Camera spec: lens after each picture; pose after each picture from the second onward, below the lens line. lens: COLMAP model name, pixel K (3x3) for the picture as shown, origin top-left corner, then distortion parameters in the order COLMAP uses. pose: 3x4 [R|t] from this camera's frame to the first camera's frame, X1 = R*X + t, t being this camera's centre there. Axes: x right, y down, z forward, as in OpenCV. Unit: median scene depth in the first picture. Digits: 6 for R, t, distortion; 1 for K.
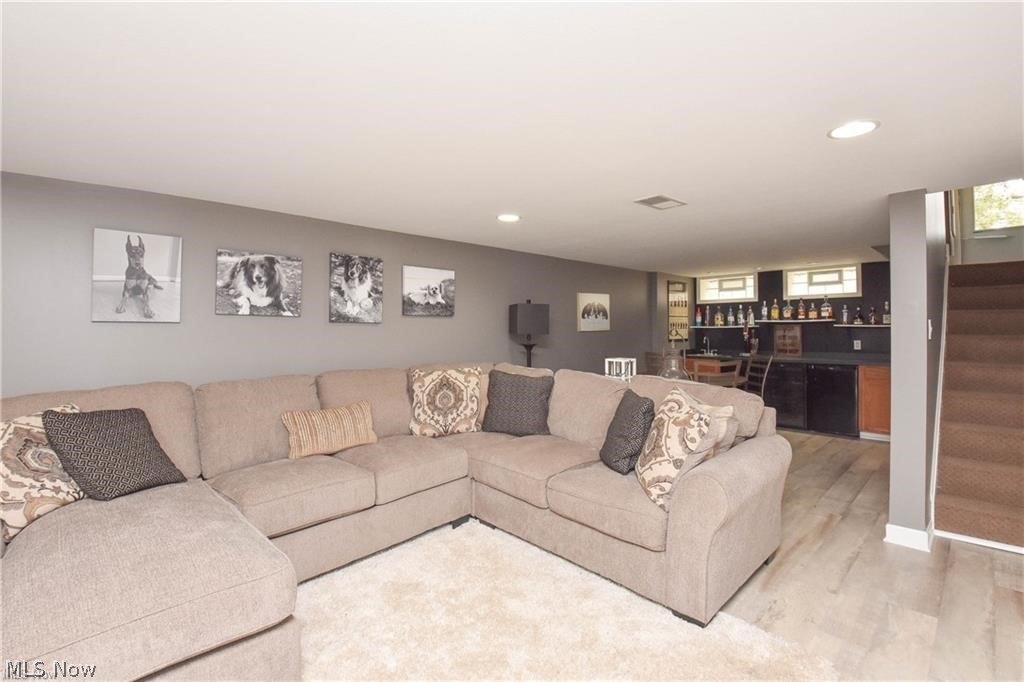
lens RADIAL K [[471.7, 0, 518.9], [0, 471.7, 322.2], [0, 0, 1]] dist [0.004568, -0.001313]
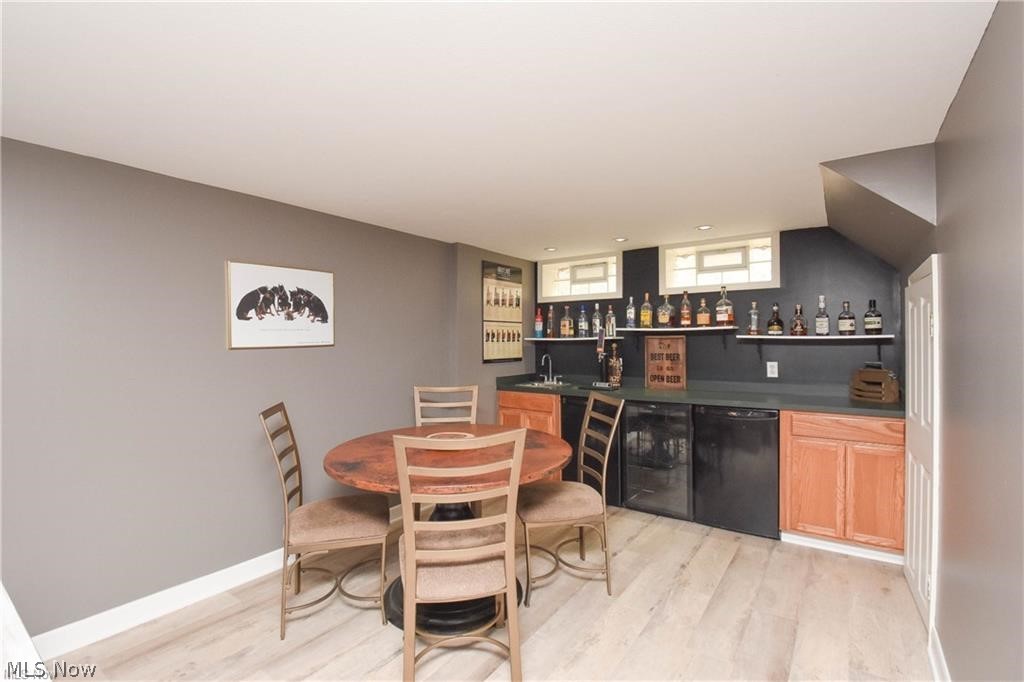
lens RADIAL K [[471.7, 0, 508.4], [0, 471.7, 340.5], [0, 0, 1]] dist [0.004568, -0.001313]
pose [[0.986142, 0.002341, 0.165884, 0.304245], [-0.004460, 0.999913, 0.012403, 0.005989], [-0.165841, -0.012971, 0.986067, 0.490396]]
